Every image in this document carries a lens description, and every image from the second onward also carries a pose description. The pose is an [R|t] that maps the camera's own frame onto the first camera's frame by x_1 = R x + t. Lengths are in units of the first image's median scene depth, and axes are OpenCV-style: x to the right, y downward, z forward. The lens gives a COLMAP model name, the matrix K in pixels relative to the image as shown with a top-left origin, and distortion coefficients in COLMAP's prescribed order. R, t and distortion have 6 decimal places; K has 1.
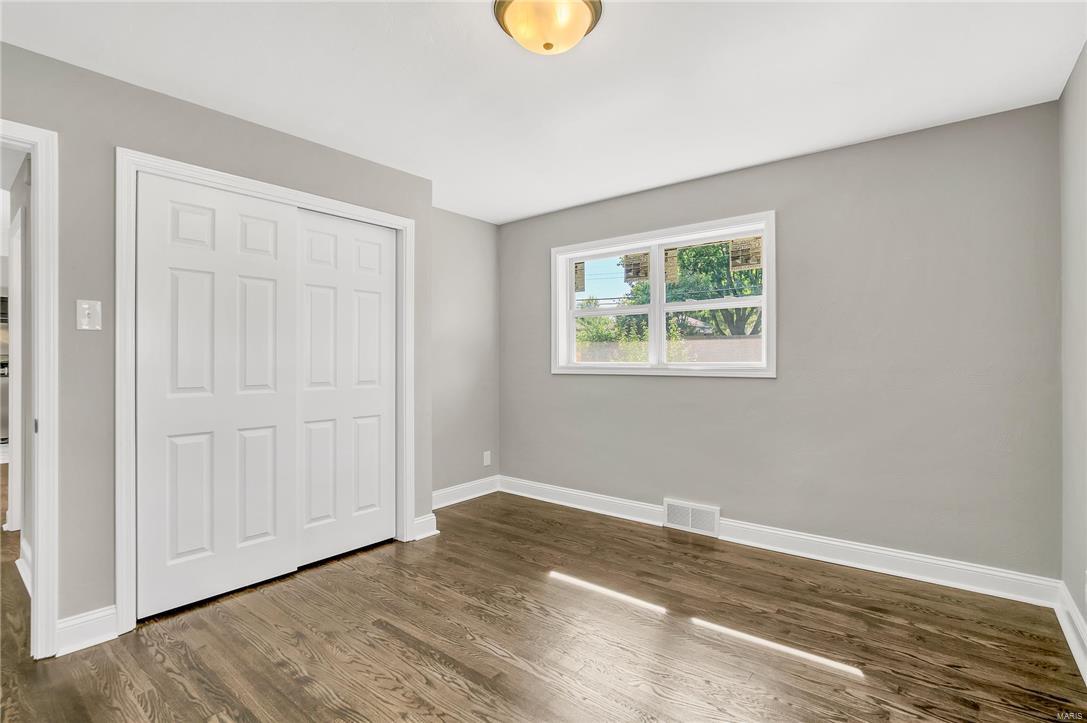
lens RADIAL K [[504.5, 0, 546.2], [0, 504.5, 360.3], [0, 0, 1]] dist [-0.037162, 0.011709]
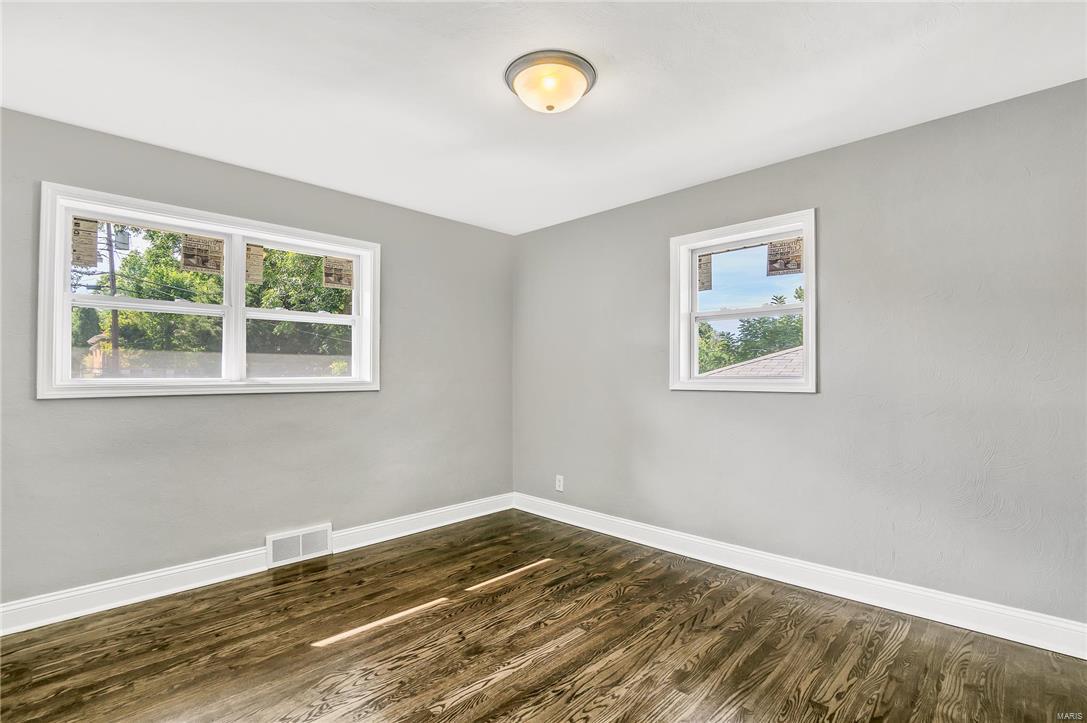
lens RADIAL K [[506.0, 0, 543.4], [0, 506.0, 389.0], [0, 0, 1]] dist [-0.025867, 0.001290]
pose [[0.114163, -0.027728, 0.993075, -0.602555], [0.006004, 0.999611, 0.027220, 0.001404], [-0.993444, 0.002855, 0.114285, 0.467198]]
